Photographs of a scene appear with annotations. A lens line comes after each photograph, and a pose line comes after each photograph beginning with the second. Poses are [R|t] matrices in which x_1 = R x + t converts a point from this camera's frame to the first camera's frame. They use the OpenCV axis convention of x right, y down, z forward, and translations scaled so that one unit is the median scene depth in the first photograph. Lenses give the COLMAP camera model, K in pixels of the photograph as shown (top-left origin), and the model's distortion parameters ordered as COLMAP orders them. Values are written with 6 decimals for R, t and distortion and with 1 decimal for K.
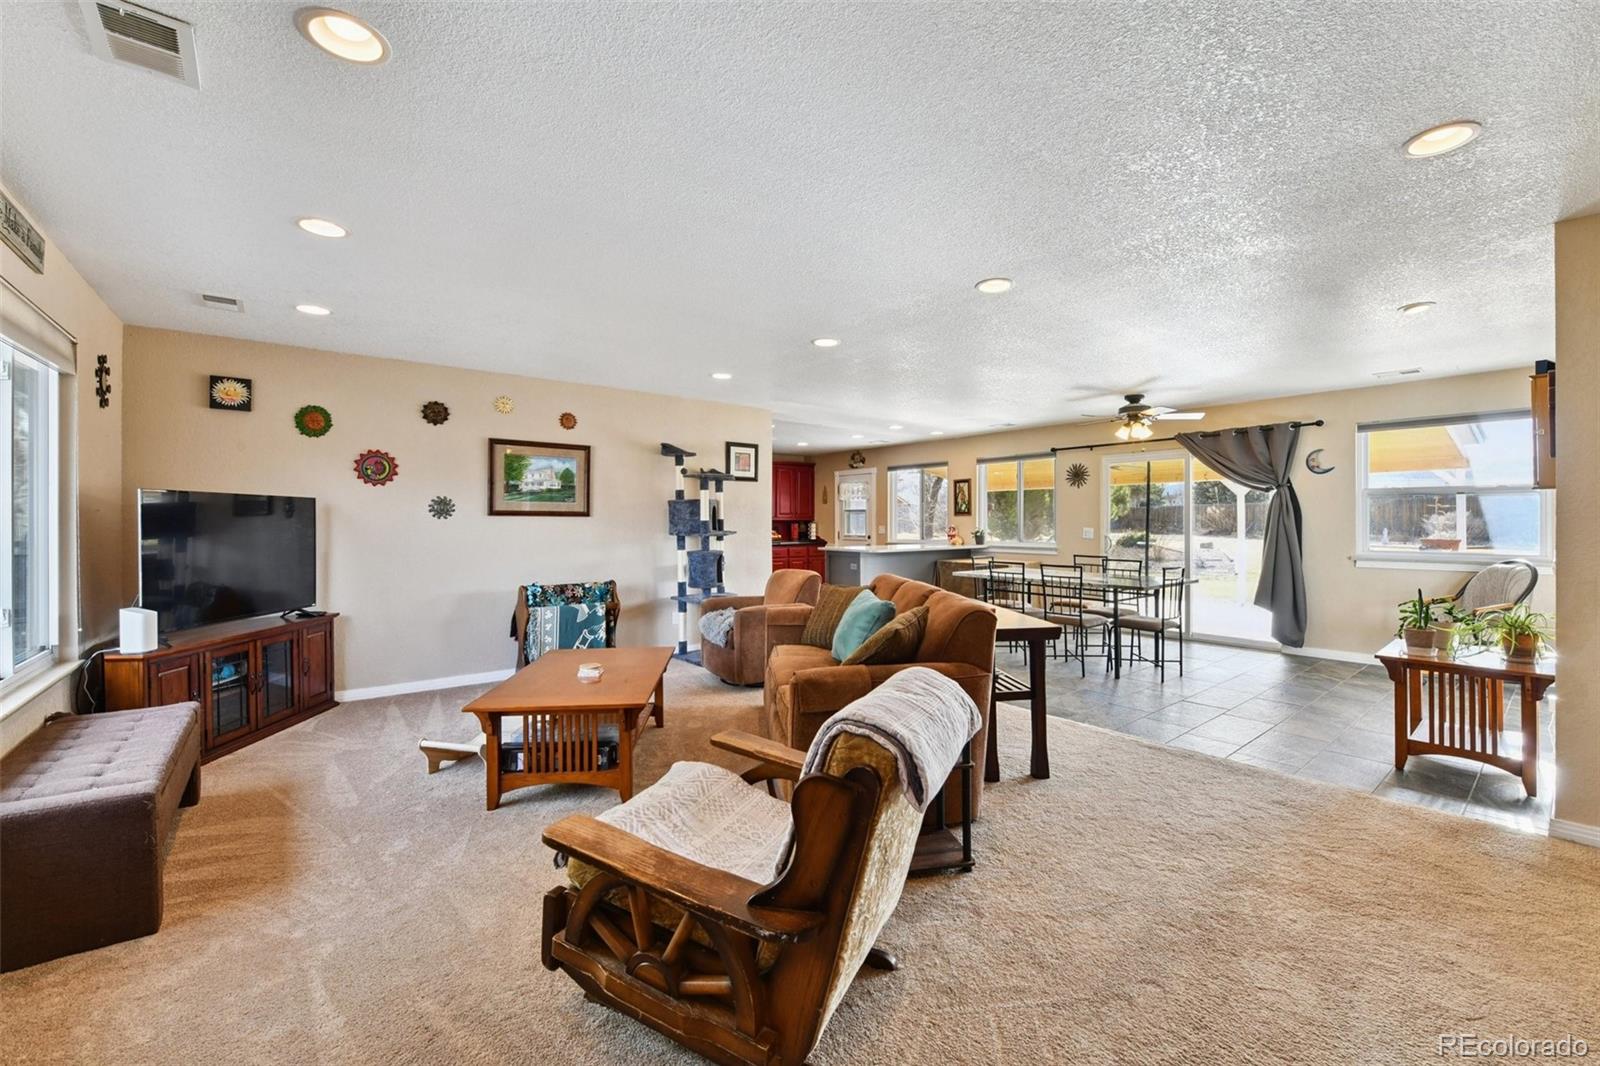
lens RADIAL K [[649.1, 0, 806.6], [0, 649.1, 521.1], [0, 0, 1]] dist [-0.003524, -0.000235]
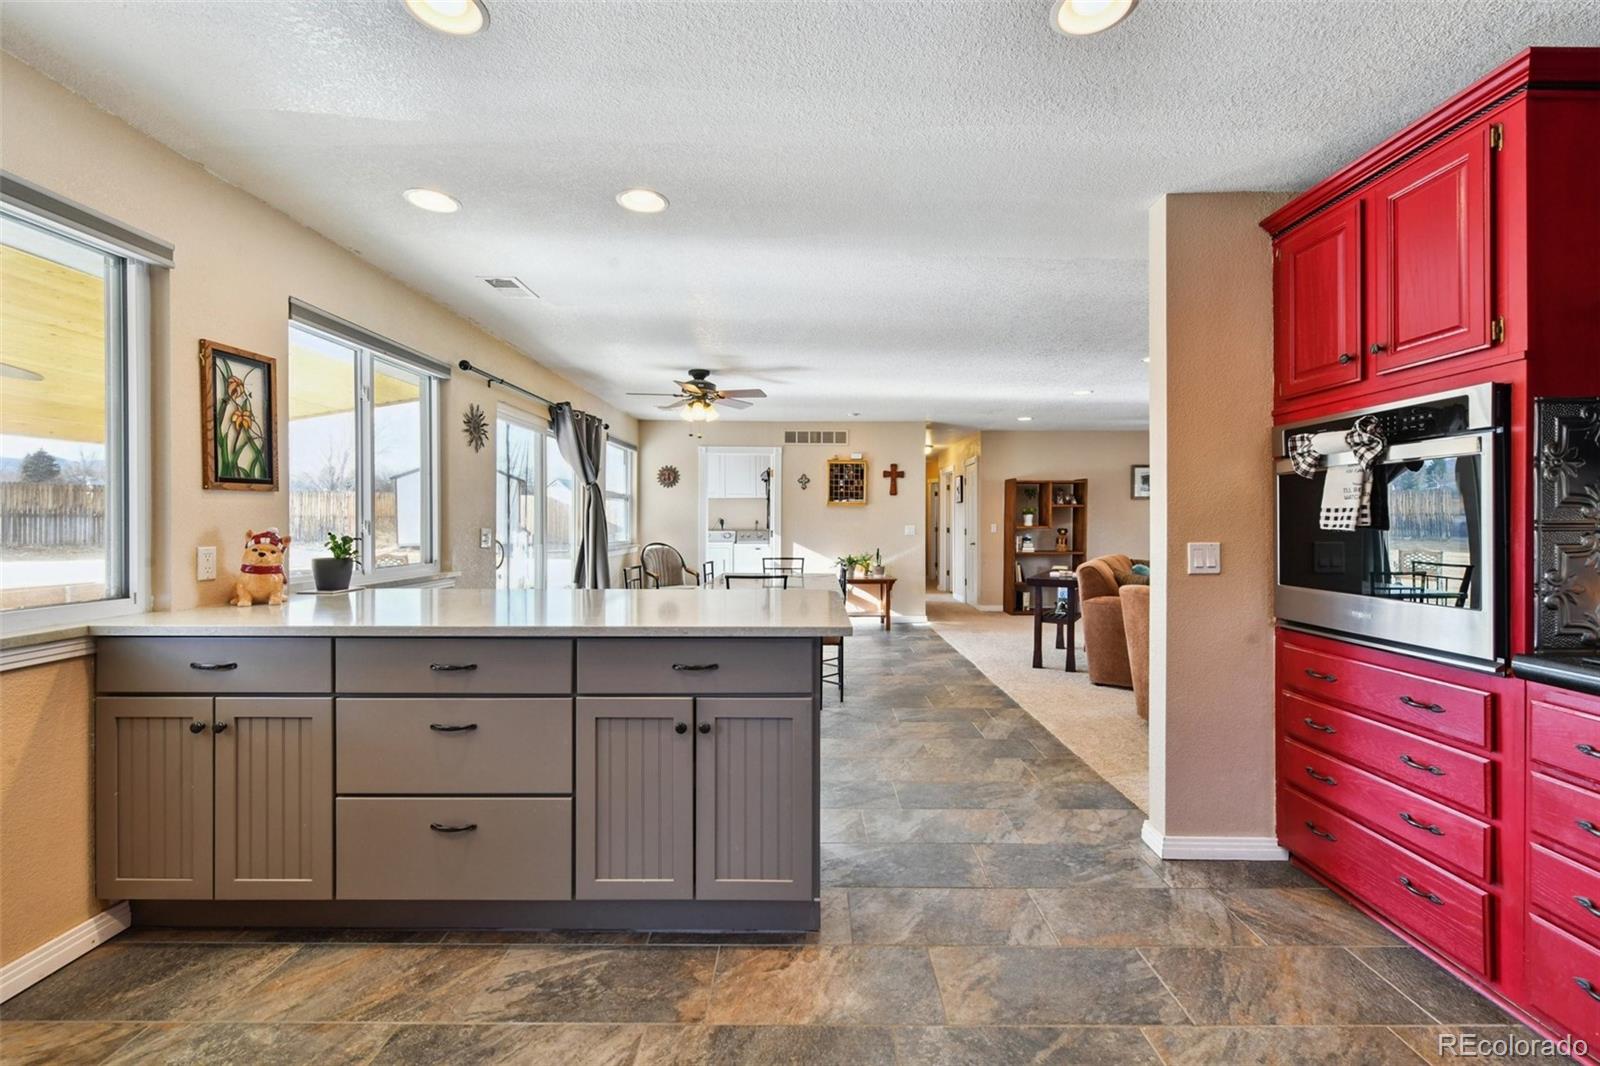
lens RADIAL K [[656.3, 0, 804.1], [0, 656.3, 522.0], [0, 0, 1]] dist [0.002354, -0.000123]
pose [[-0.773941, -0.000761, 0.633257, -0.155441], [0.000118, 0.999999, 0.001346, 0.006144], [-0.633258, 0.001116, -0.773940, 1.610735]]
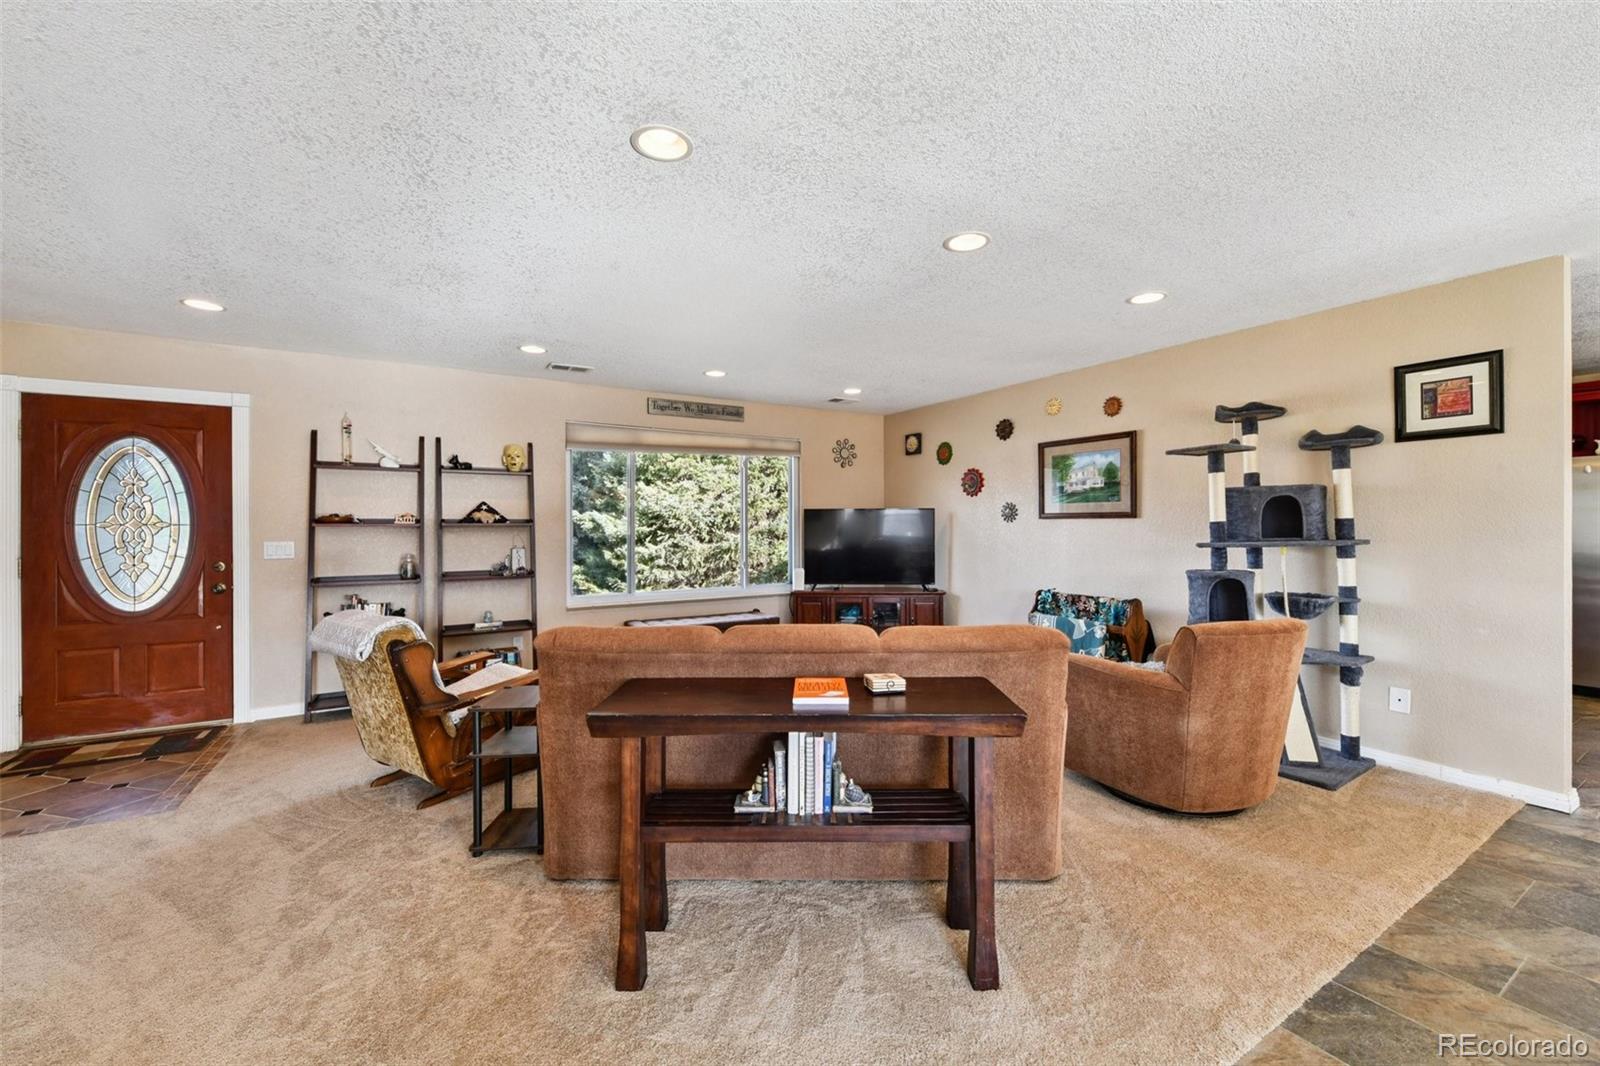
lens RADIAL K [[633.3, 0, 807.0], [0, 633.3, 527.8], [0, 0, 1]] dist [-0.002506, -0.000268]
pose [[-0.132988, 0.002897, -0.991113, 0.471071], [0.005225, 0.999984, 0.002222, 0.001322], [0.991104, -0.004883, -0.133001, 0.654745]]
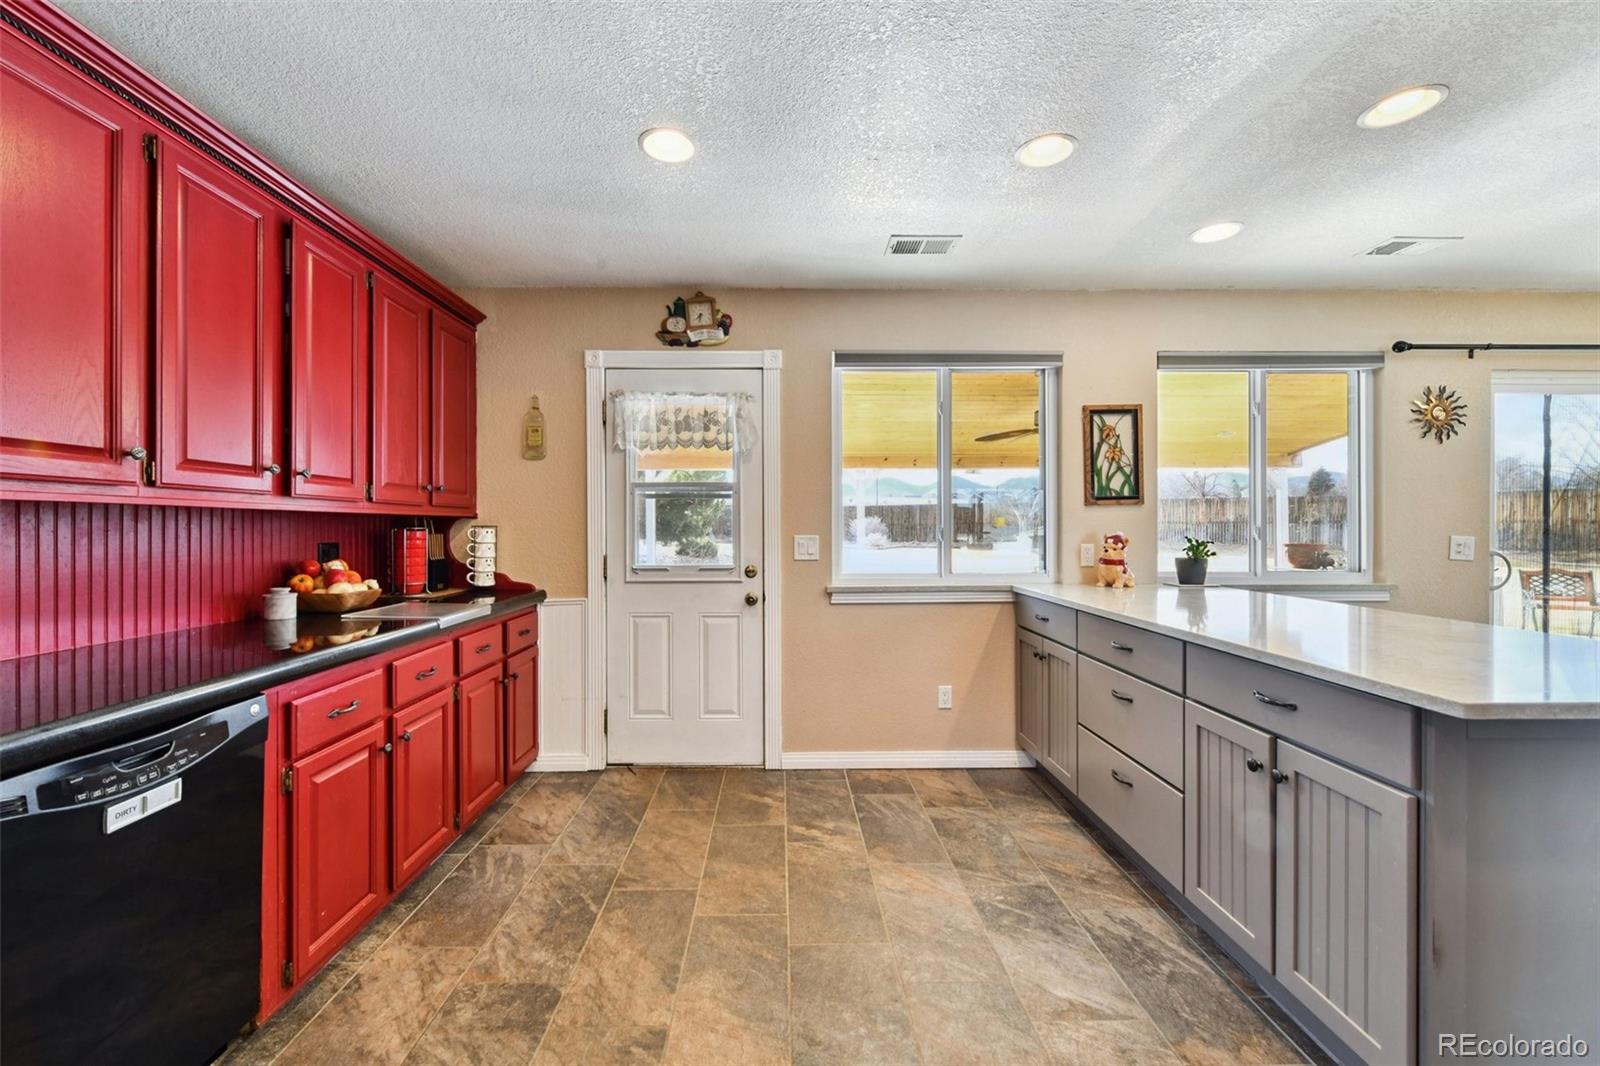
lens RADIAL K [[648.3, 0, 798.0], [0, 648.3, 526.1], [0, 0, 1]] dist [0.012480, -0.000058]
pose [[0.608563, -0.001676, 0.793504, -0.243769], [0.000366, 0.999998, 0.001831, 0.004281], [-0.793505, -0.000824, 0.608563, 1.392579]]
